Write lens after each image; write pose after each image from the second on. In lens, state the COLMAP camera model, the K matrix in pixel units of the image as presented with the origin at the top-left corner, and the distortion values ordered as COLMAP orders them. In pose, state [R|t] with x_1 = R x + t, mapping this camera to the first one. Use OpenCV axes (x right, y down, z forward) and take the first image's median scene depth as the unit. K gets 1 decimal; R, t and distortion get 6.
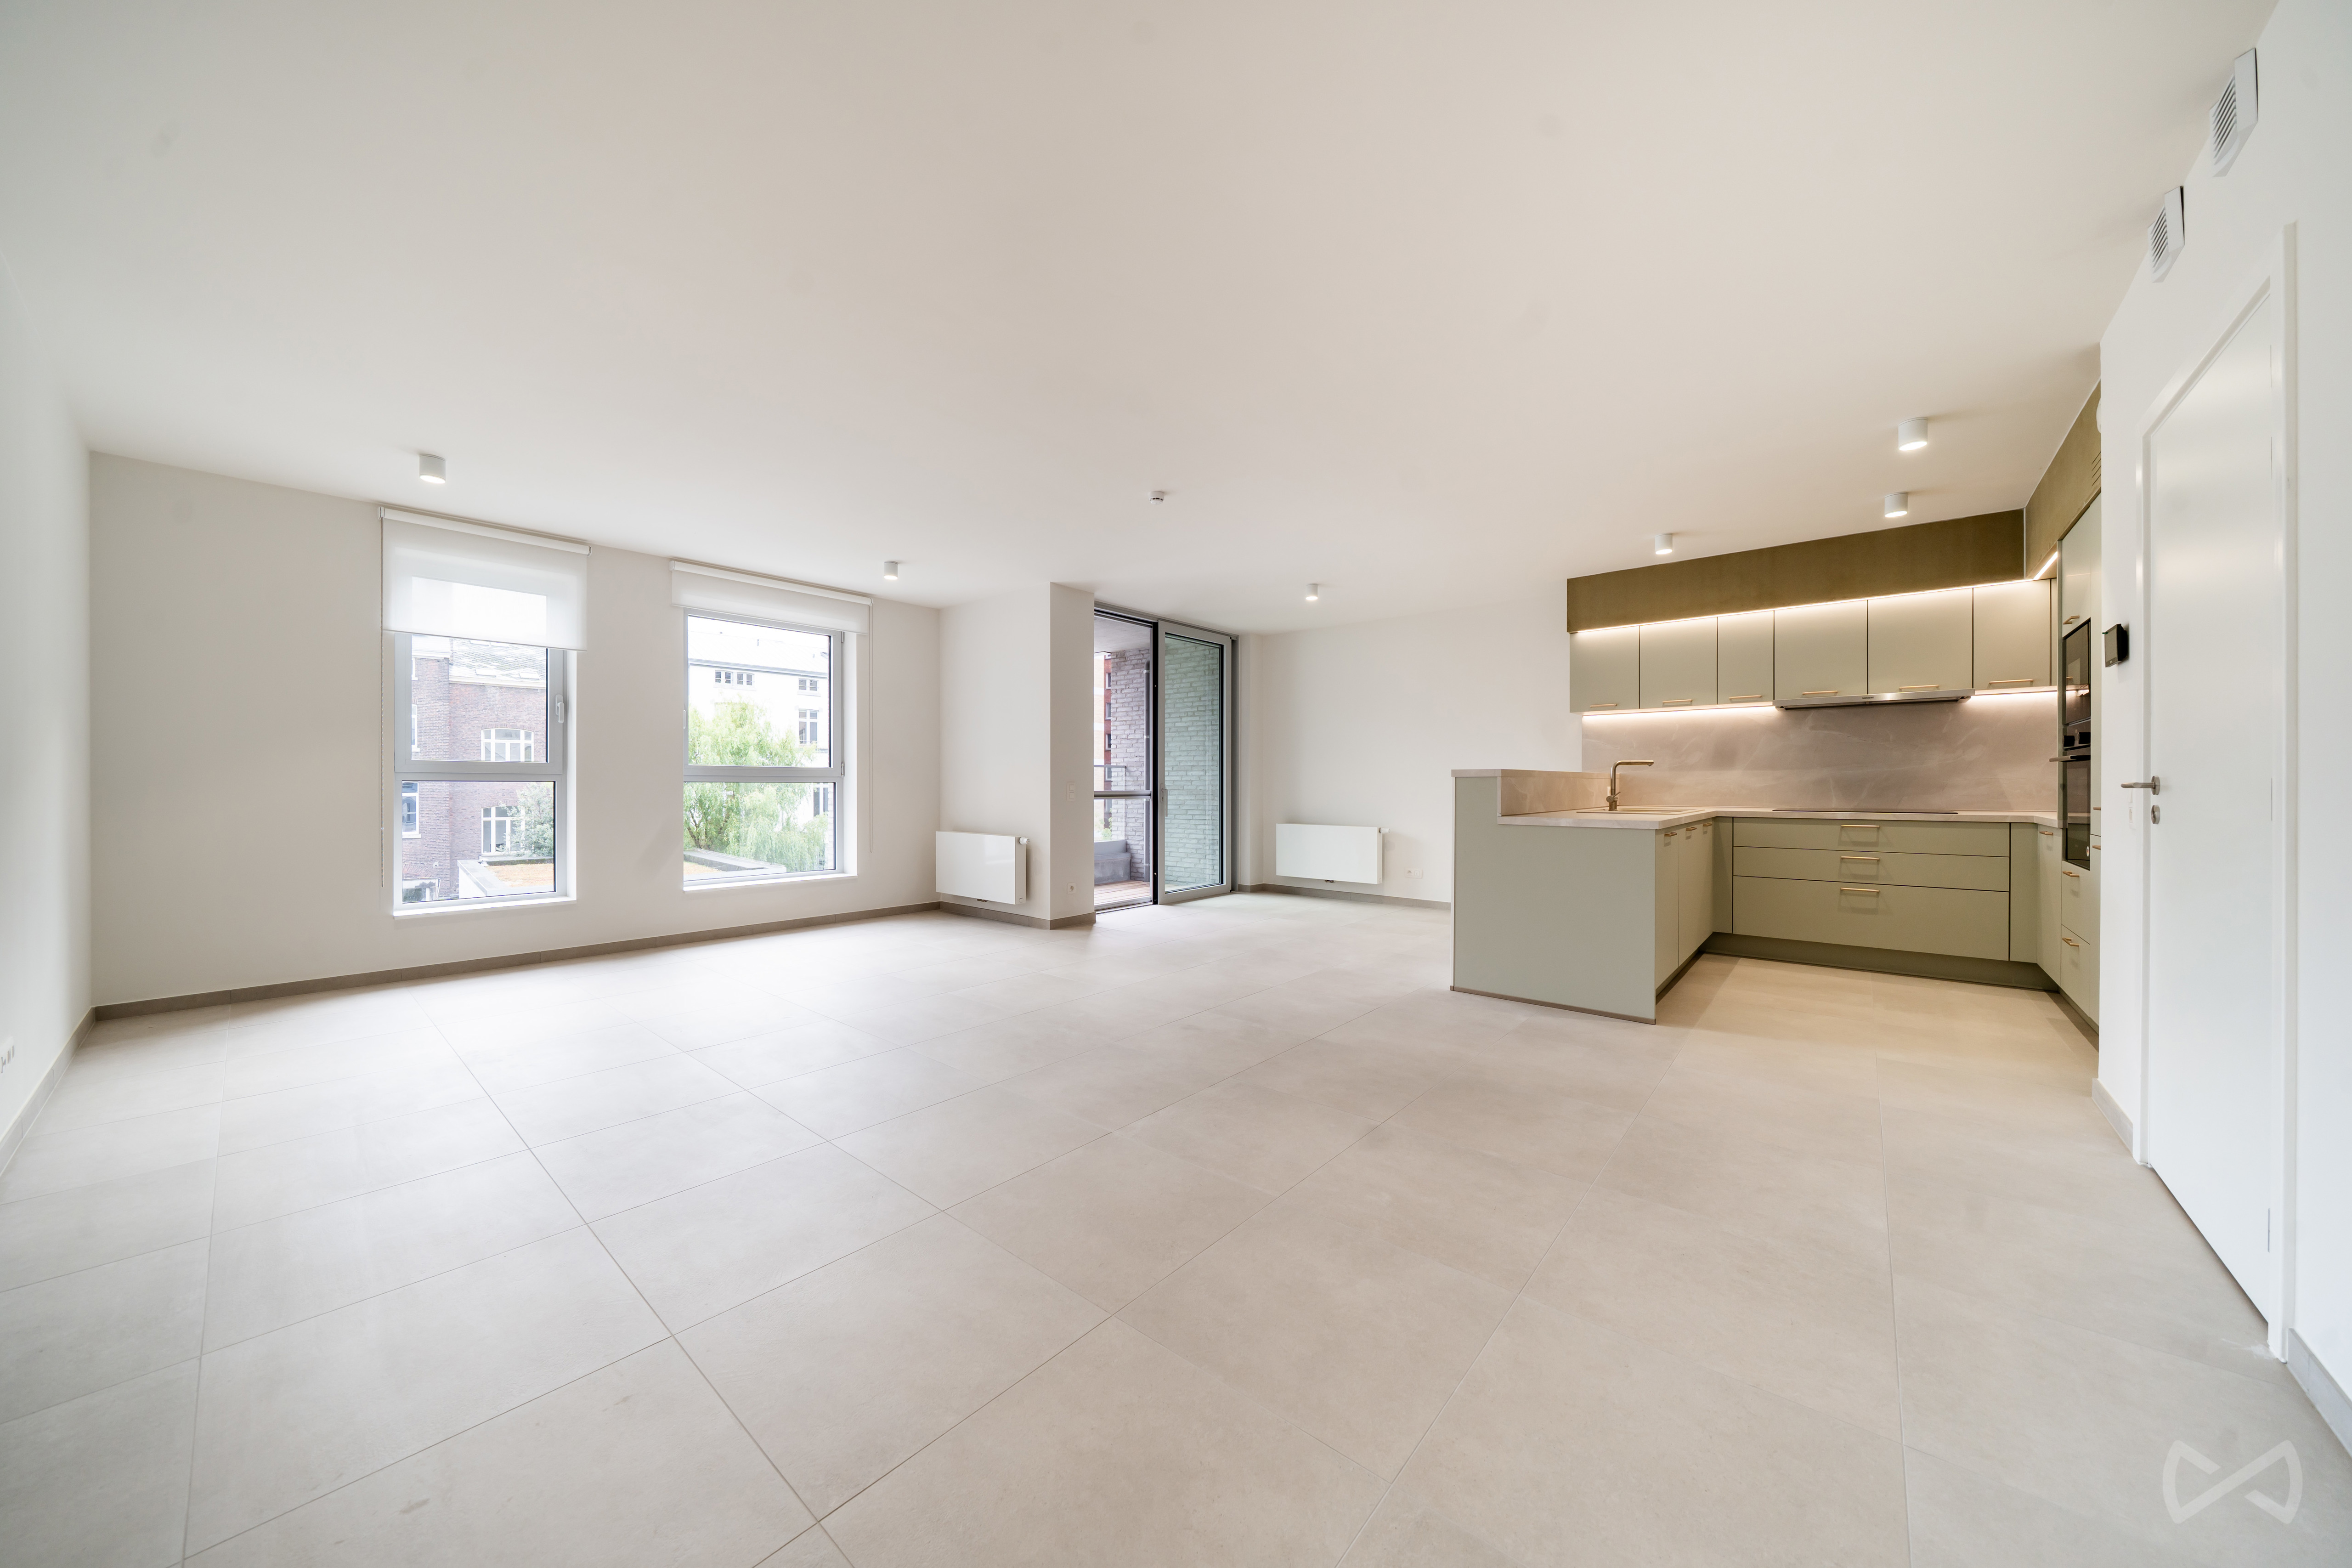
lens RADIAL K [[806.8, 0, 1168.7], [0, 806.8, 788.6], [0, 0, 1]] dist [-0.005578, 0.000015]
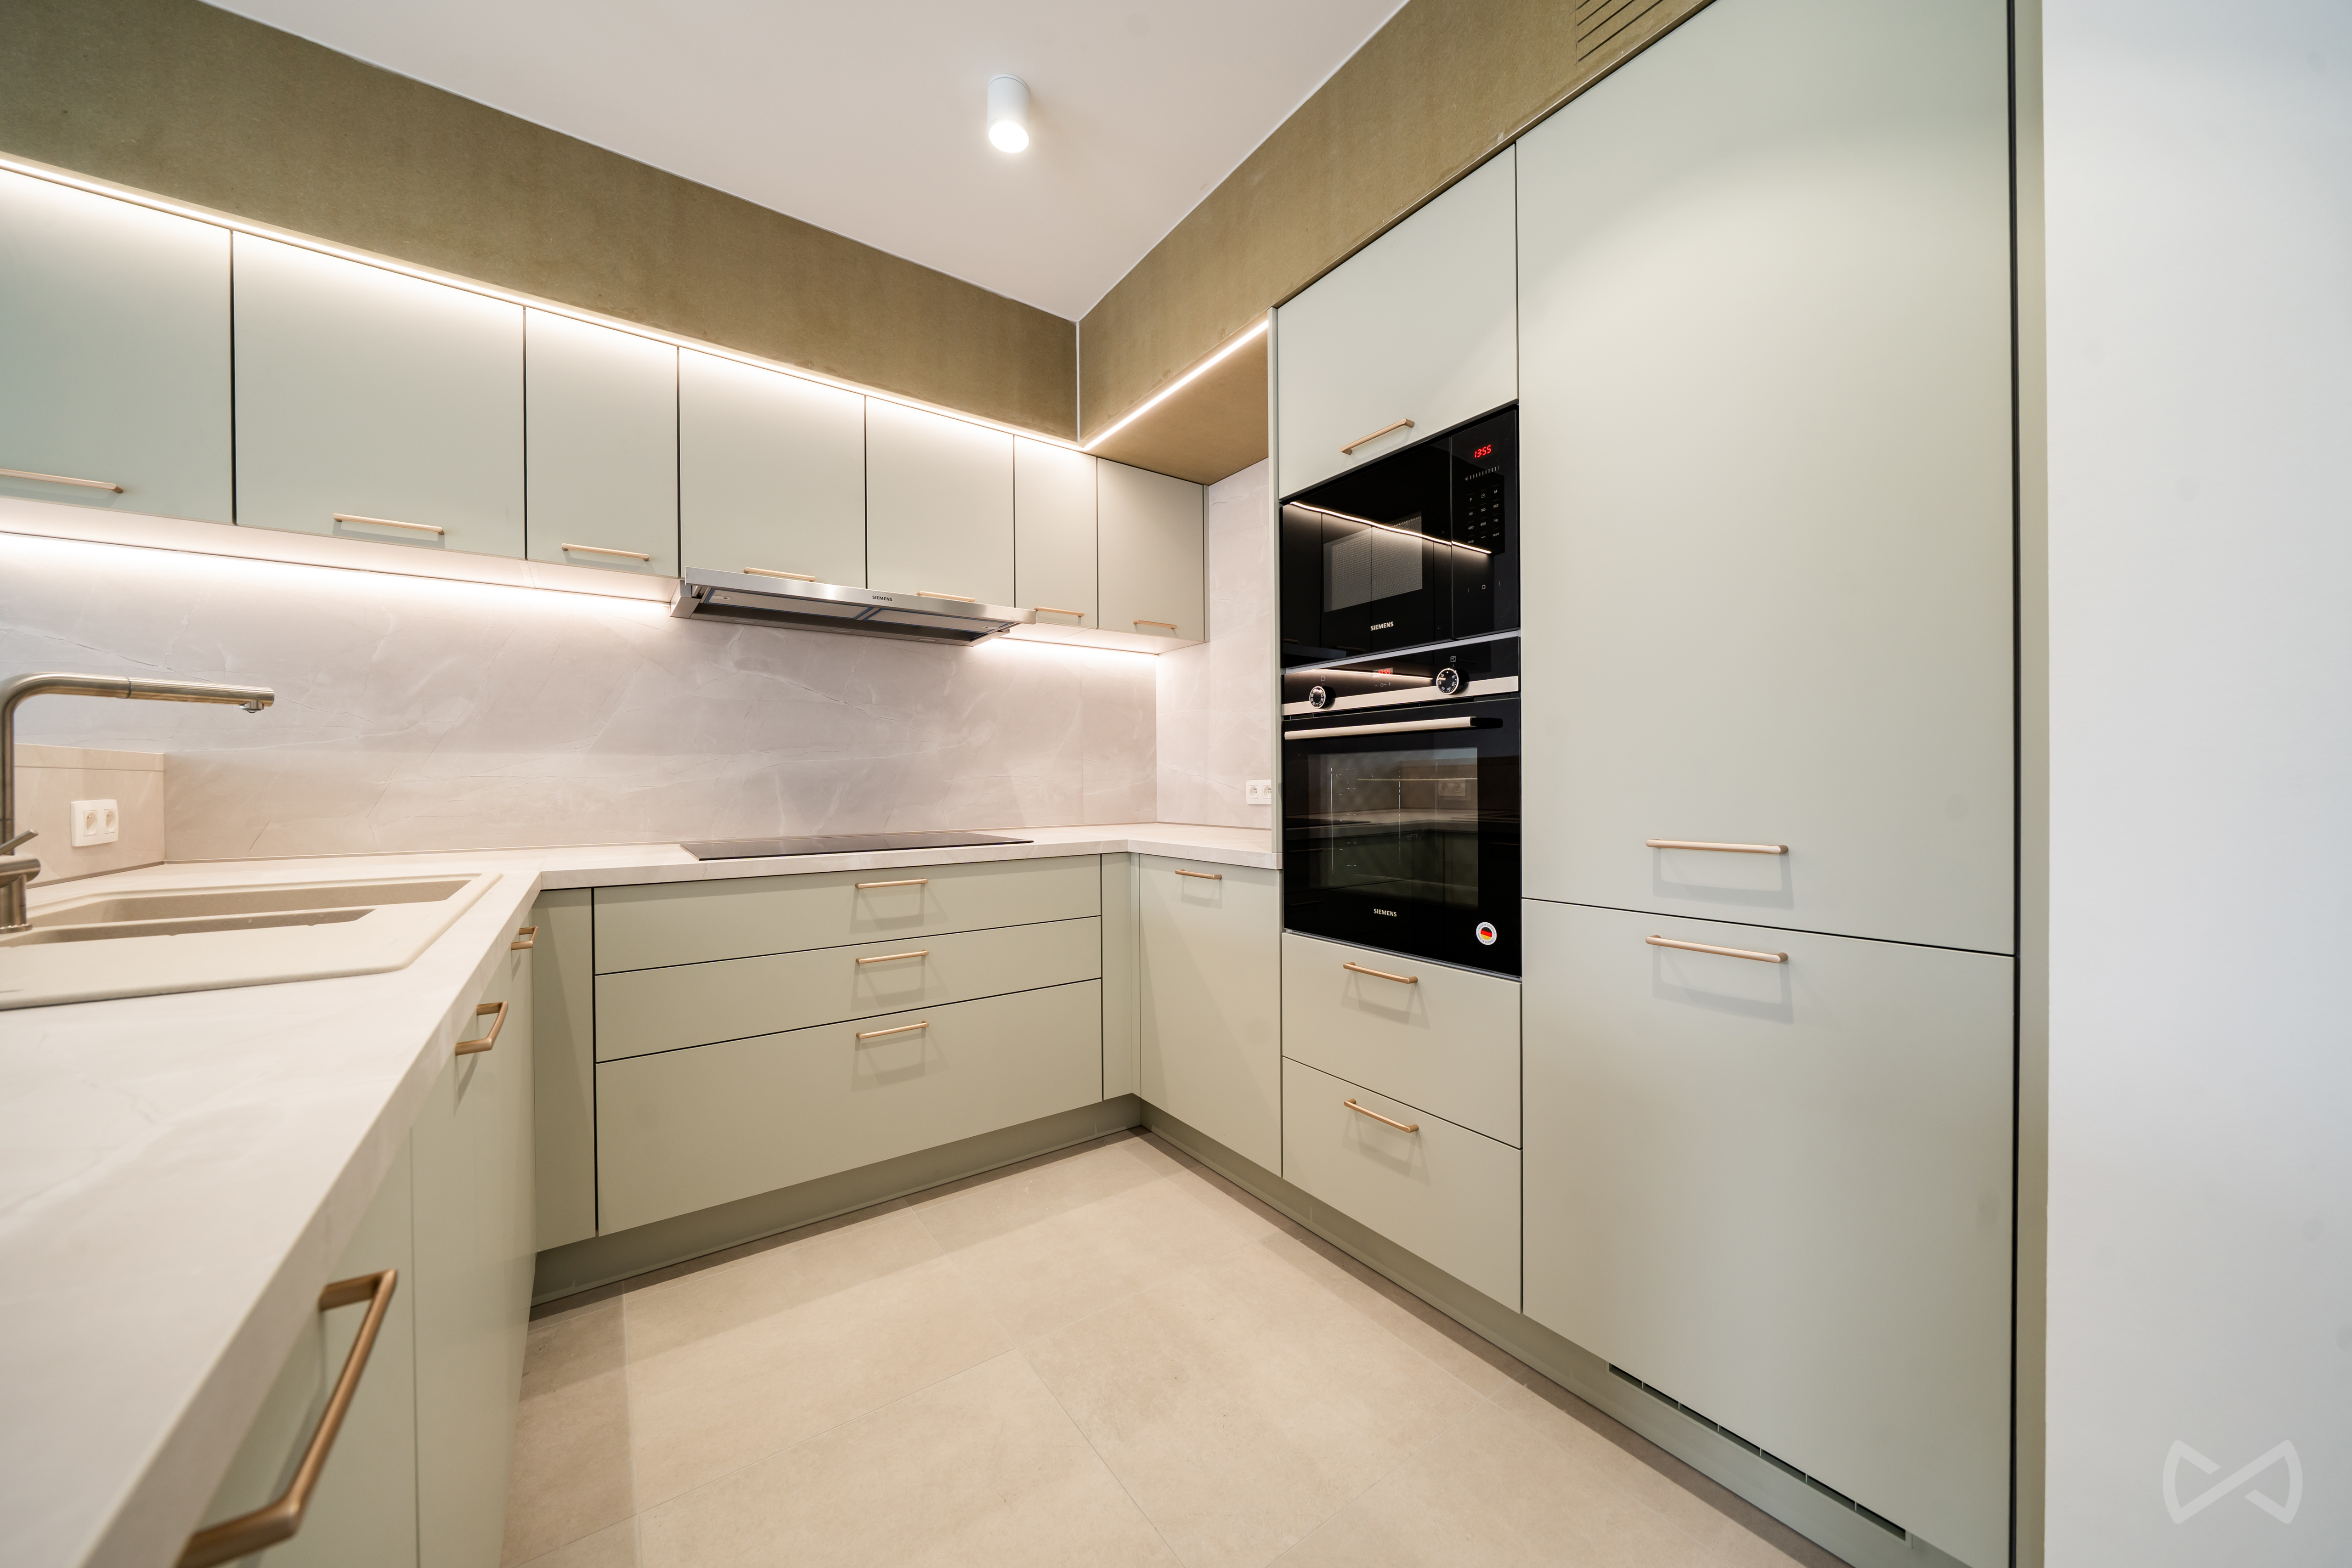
lens RADIAL K [[806.7, 0, 1168.7], [0, 806.7, 788.6], [0, 0, 1]] dist [-0.005578, 0.000015]
pose [[0.234822, -0.005798, 0.972021, 0.436325], [0.012409, 0.999919, 0.002967, -0.003644], [-0.971959, 0.011365, 0.234875, 0.694016]]
